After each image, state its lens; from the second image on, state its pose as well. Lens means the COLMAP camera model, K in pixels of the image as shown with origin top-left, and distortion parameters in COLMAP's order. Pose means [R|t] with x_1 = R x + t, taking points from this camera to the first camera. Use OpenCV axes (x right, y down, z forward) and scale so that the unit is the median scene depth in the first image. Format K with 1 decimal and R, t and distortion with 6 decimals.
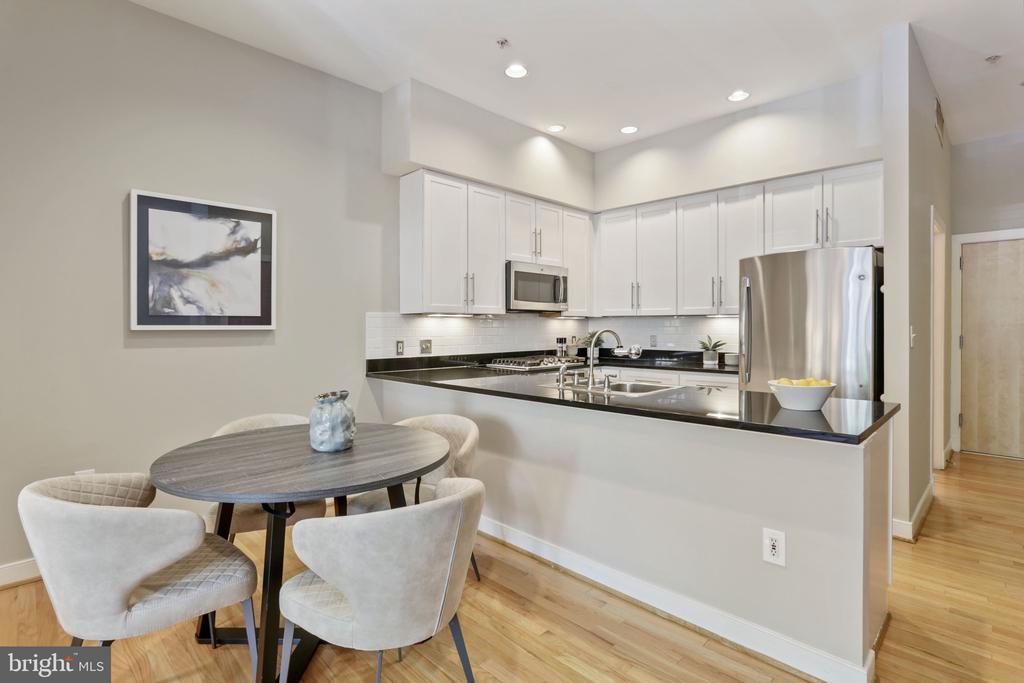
lens RADIAL K [[502.3, 0, 516.8], [0, 502.3, 324.7], [0, 0, 1]] dist [-0.055914, 0.029137]
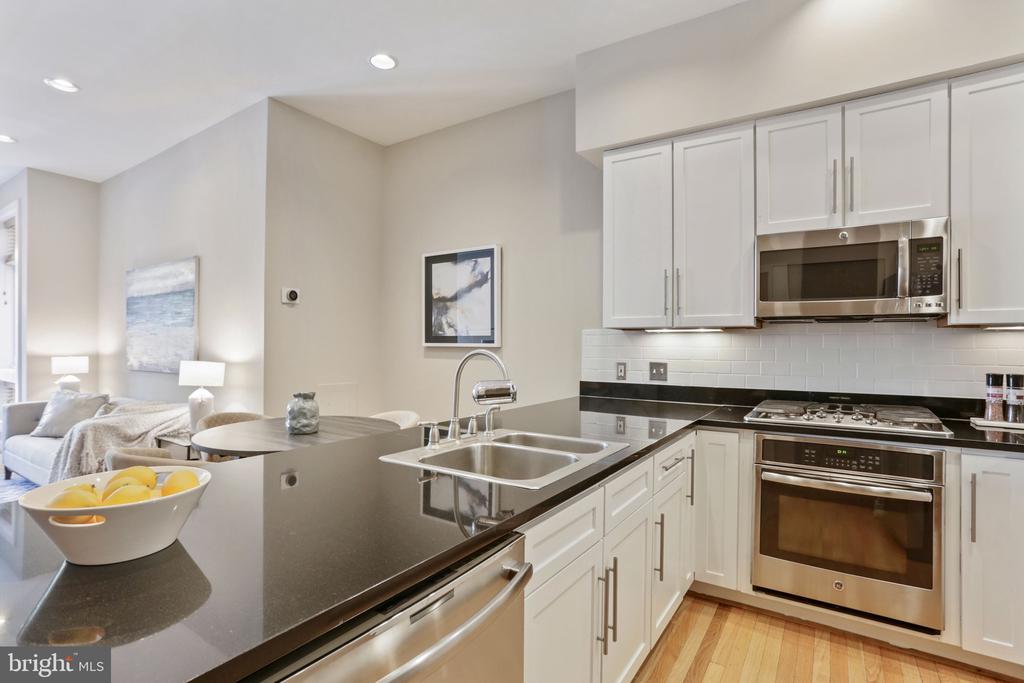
lens RADIAL K [[502.3, 0, 514.7], [0, 502.3, 345.0], [0, 0, 1]] dist [-0.055914, 0.029137]
pose [[0.194524, 0.005579, -0.980882, 0.518530], [-0.001514, 0.999984, 0.005387, -0.000794], [0.980896, 0.000437, 0.194530, 0.623270]]
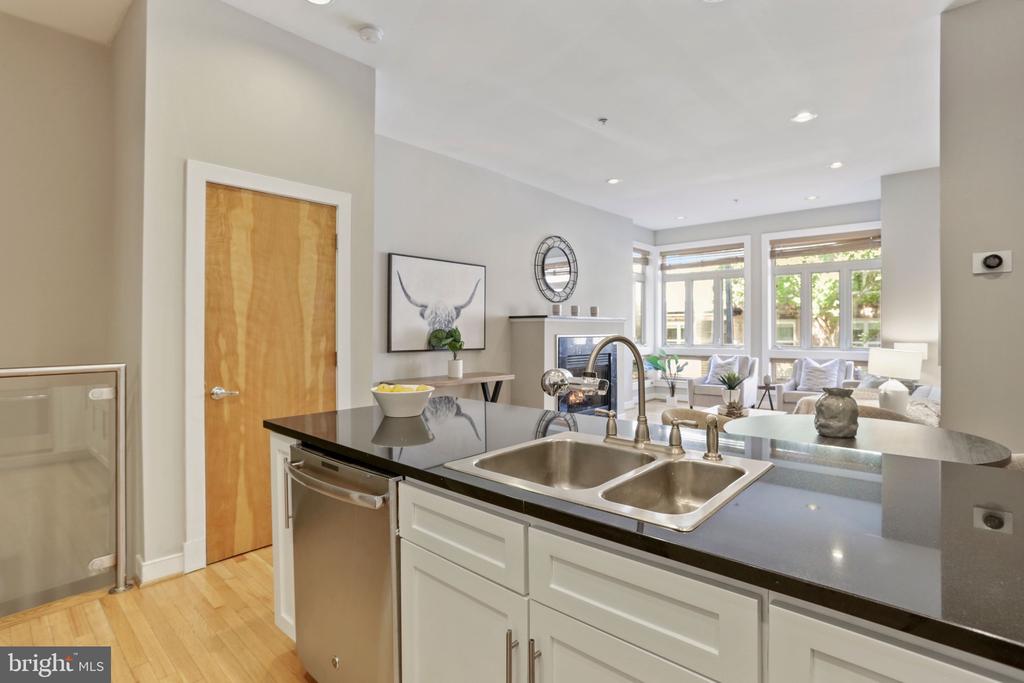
lens RADIAL K [[502.3, 0, 512.7], [0, 502.3, 330.0], [0, 0, 1]] dist [-0.055914, 0.029137]
pose [[-0.998648, 0.003678, -0.051847, 0.210370], [0.003795, 0.999990, -0.002163, 0.002121], [0.051839, -0.002356, -0.998653, 0.999548]]
